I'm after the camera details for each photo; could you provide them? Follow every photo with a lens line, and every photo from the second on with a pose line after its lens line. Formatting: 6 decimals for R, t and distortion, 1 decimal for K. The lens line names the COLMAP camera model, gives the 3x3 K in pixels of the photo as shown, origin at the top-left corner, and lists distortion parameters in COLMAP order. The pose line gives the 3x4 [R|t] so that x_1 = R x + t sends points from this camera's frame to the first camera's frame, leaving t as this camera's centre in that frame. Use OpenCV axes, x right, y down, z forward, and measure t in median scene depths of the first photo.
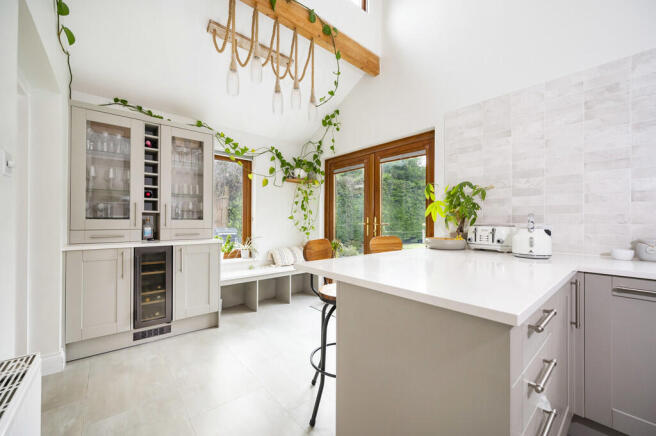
lens RADIAL K [[261.8, 0, 329.7], [0, 261.8, 218.2], [0, 0, 1]] dist [-0.004028, 0.000646]
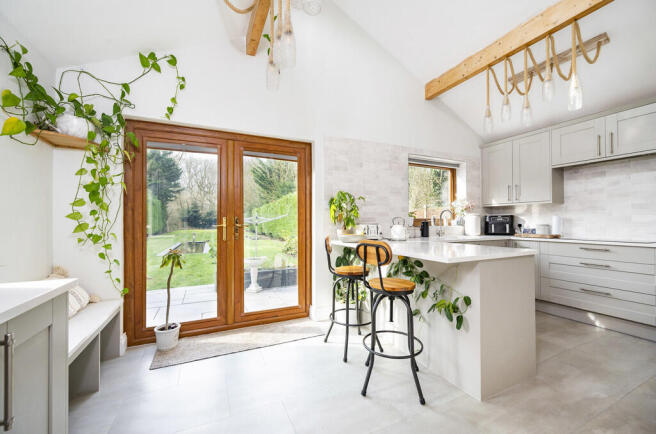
lens RADIAL K [[261.8, 0, 329.5], [0, 261.8, 219.4], [0, 0, 1]] dist [-0.004028, 0.000646]
pose [[0.261751, 0.004798, 0.965123, -0.883328], [-0.001388, 0.999988, -0.004595, 0.008495], [-0.965134, -0.000137, 0.261755, 0.774006]]
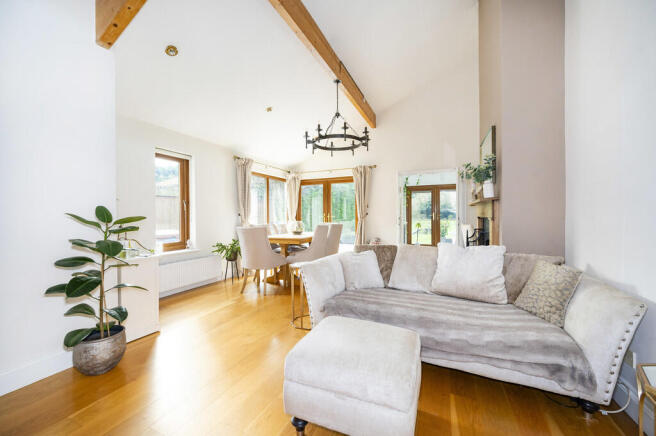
lens RADIAL K [[261.8, 0, 329.3], [0, 261.8, 220.5], [0, 0, 1]] dist [-0.004028, 0.000646]
pose [[0.900555, -0.016655, 0.434424, -2.991336], [0.003289, 0.999498, 0.031502, -0.007192], [-0.434731, -0.026940, 0.900157, -1.343865]]
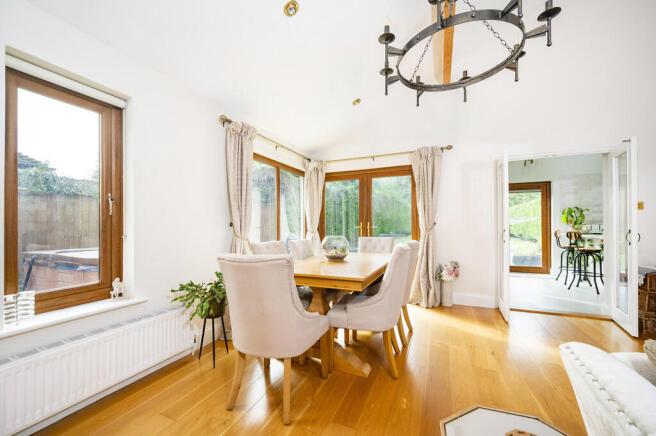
lens RADIAL K [[261.8, 0, 327.8], [0, 261.8, 223.6], [0, 0, 1]] dist [-0.004028, 0.000646]
pose [[0.899647, -0.003649, 0.436602, -2.822392], [0.003169, 0.999993, 0.001827, 0.006557], [-0.436606, -0.000260, 0.899653, -0.200543]]
